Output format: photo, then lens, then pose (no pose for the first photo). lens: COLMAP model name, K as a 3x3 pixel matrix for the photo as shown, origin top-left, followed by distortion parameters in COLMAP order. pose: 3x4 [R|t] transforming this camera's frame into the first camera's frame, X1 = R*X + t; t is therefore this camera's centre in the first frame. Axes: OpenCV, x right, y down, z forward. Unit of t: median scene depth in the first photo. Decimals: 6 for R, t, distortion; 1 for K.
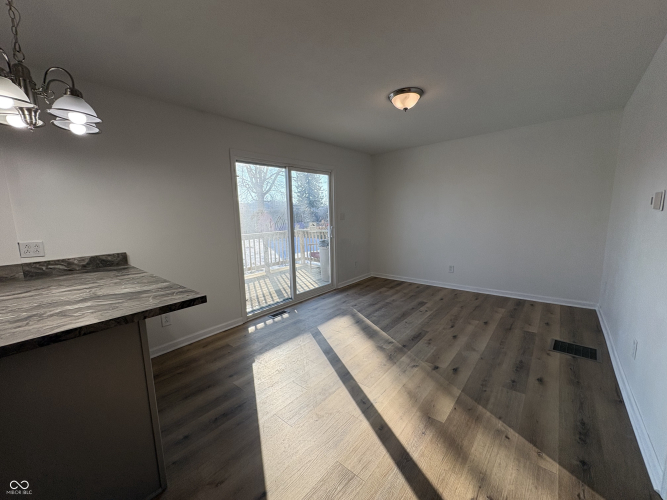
lens RADIAL K [[263.0, 0, 333.7], [0, 263.0, 248.4], [0, 0, 1]] dist [0.000840, -0.000031]
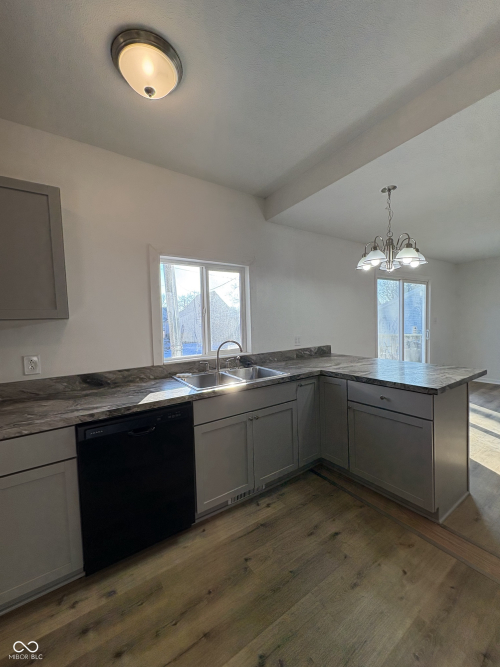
lens RADIAL K [[263.0, 0, 250.0], [0, 263.0, 333.5], [0, 0, 1]] dist [0.000840, -0.000031]
pose [[0.962246, 0.005430, -0.272127, -0.880376], [-0.028101, 0.996440, -0.079484, 0.085072], [0.270726, 0.084131, 0.958973, -0.541124]]
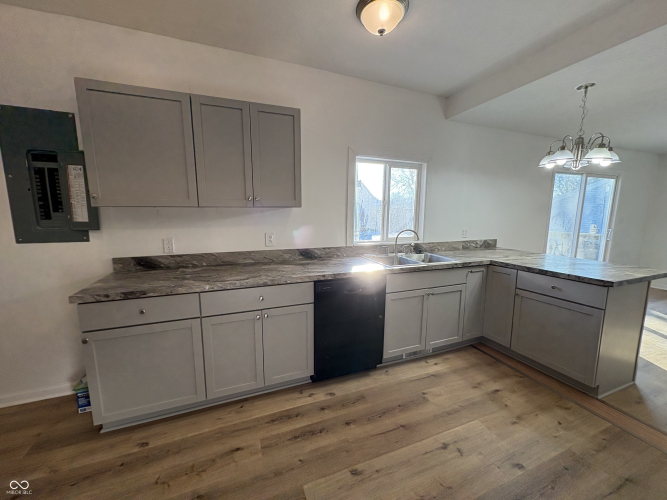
lens RADIAL K [[263.0, 0, 333.7], [0, 263.0, 248.4], [0, 0, 1]] dist [0.000840, -0.000031]
pose [[0.881446, 0.092436, -0.463150, -0.973292], [-0.089802, 0.995572, 0.027791, 0.117774], [0.463668, 0.017095, 0.885844, -0.809405]]
